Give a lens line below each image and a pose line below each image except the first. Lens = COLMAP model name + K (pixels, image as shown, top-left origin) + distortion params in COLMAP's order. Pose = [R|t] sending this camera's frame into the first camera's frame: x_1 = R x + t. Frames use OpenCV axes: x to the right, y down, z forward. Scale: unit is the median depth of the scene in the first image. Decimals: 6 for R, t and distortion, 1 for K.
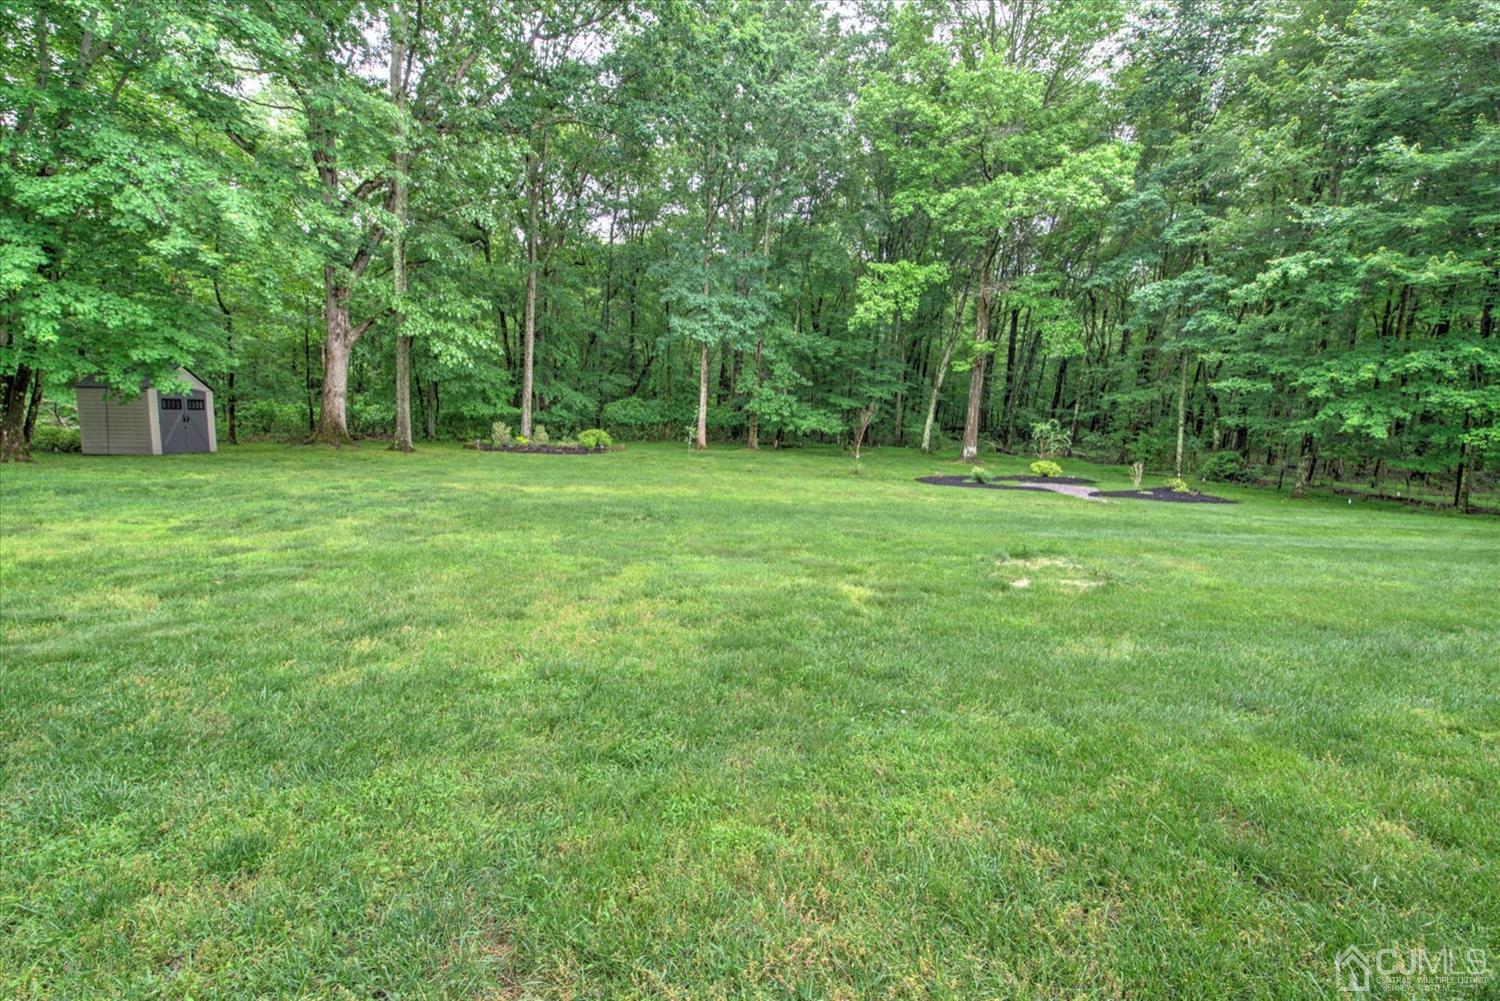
lens RADIAL K [[655.9, 0, 748.7], [0, 655.9, 498.6], [0, 0, 1]] dist [-0.014167, -0.005476]
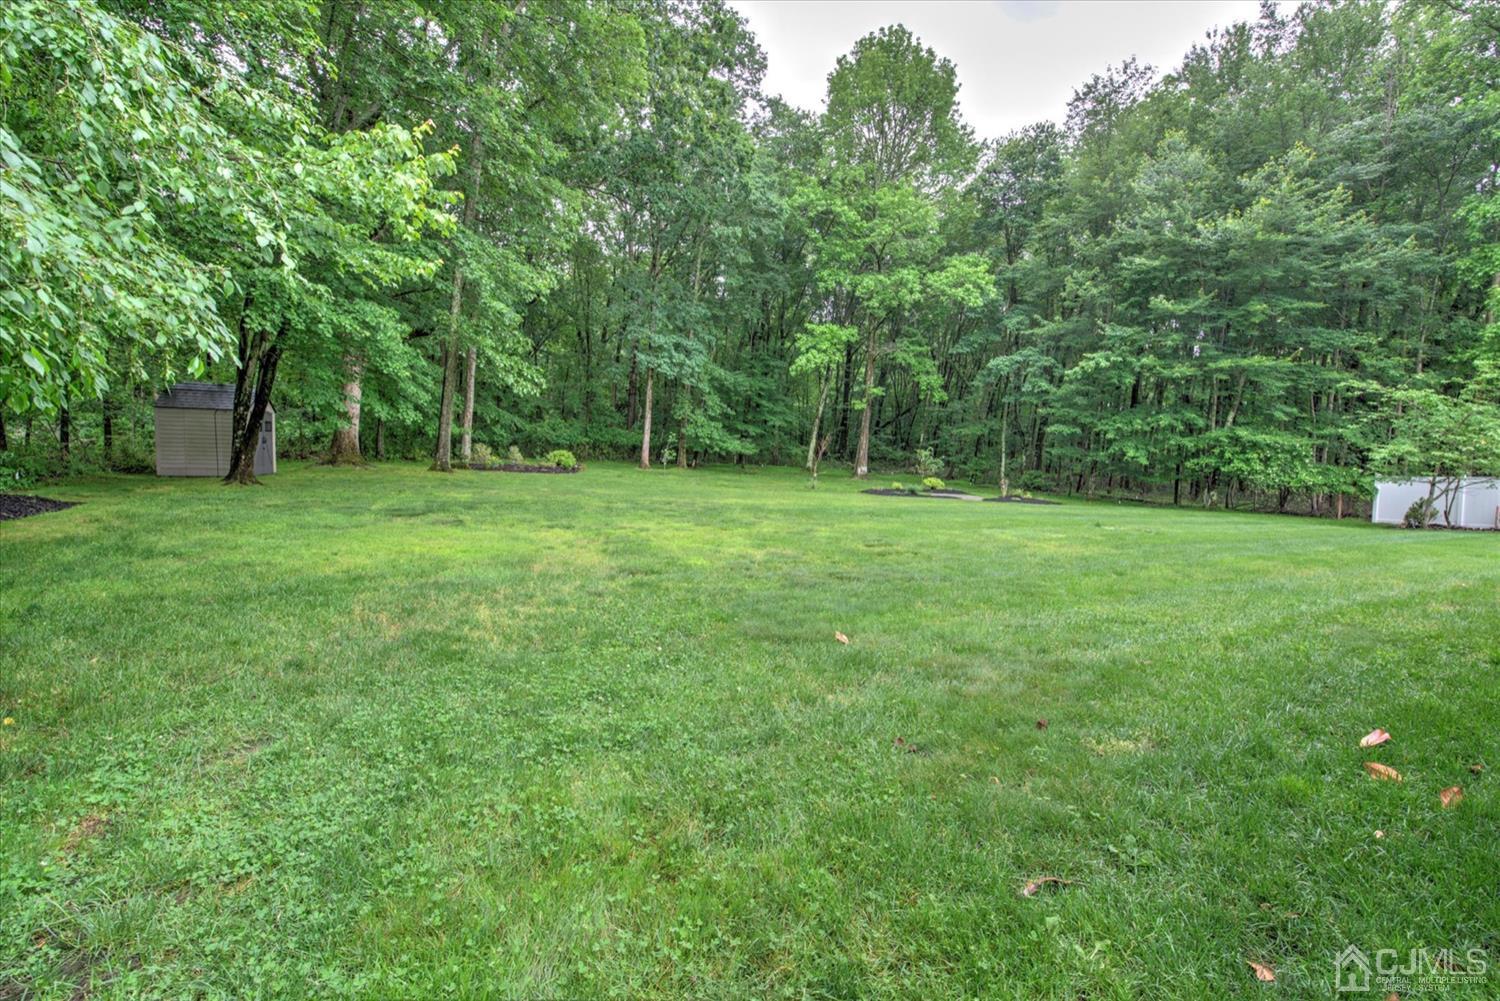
lens RADIAL K [[655.9, 0, 750.1], [0, 655.9, 496.1], [0, 0, 1]] dist [-0.014167, -0.005476]
pose [[0.935195, -0.012348, 0.353919, -0.371630], [0.022467, 0.999447, -0.024496, 0.005867], [-0.353421, 0.030860, 0.934955, -0.147041]]
